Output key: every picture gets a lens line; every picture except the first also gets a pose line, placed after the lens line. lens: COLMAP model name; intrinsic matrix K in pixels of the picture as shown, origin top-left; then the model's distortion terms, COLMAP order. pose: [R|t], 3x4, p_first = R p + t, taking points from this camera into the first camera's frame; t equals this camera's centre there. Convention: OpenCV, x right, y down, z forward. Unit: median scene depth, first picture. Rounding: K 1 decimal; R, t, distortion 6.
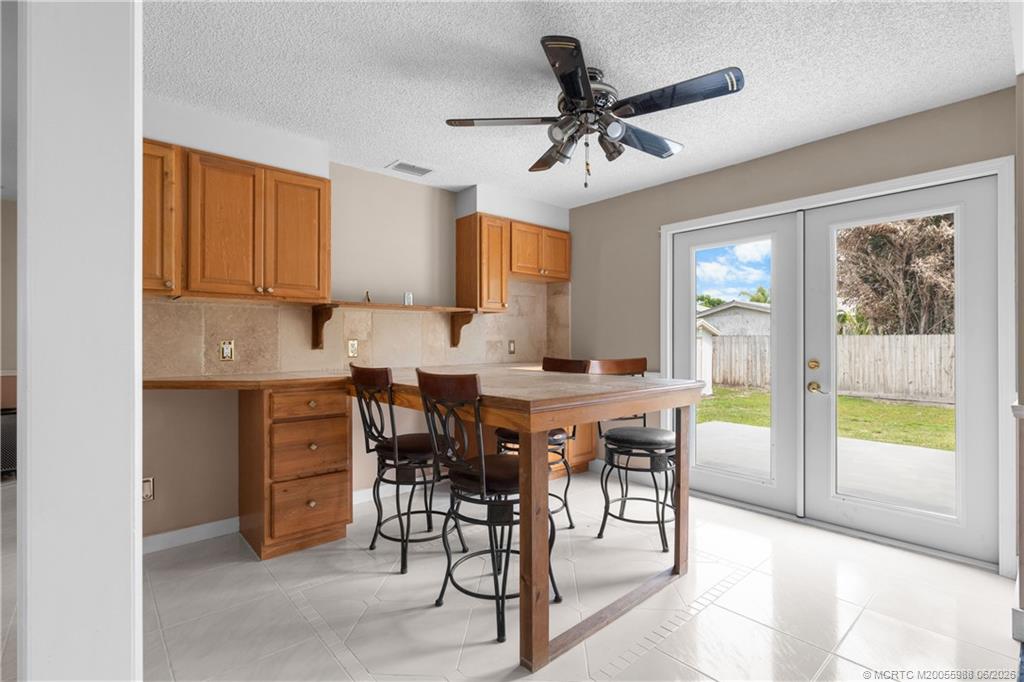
lens RADIAL K [[478.4, 0, 512.9], [0, 478.4, 345.2], [0, 0, 1]] dist [-0.012342, -0.000023]
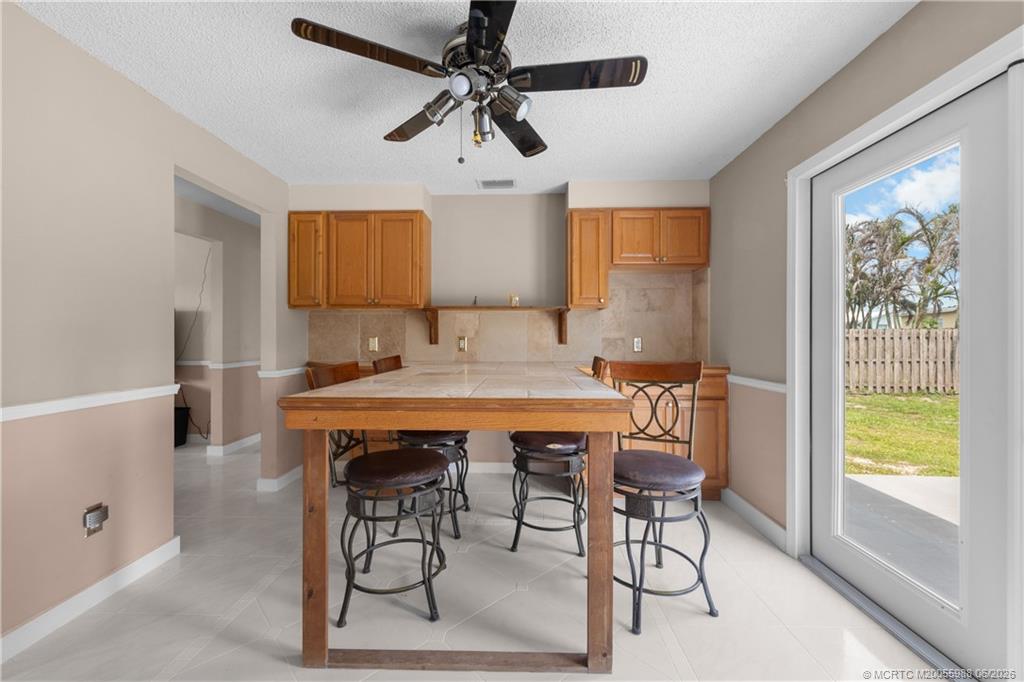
lens RADIAL K [[406.7, 0, 512.0], [0, 406.7, 341.0], [0, 0, 1]] dist [-0.001242, -0.000022]
pose [[0.726677, 0.007113, -0.686943, 0.426852], [-0.007834, 0.999967, 0.002066, -0.003737], [0.686935, 0.003880, 0.726708, 0.304600]]
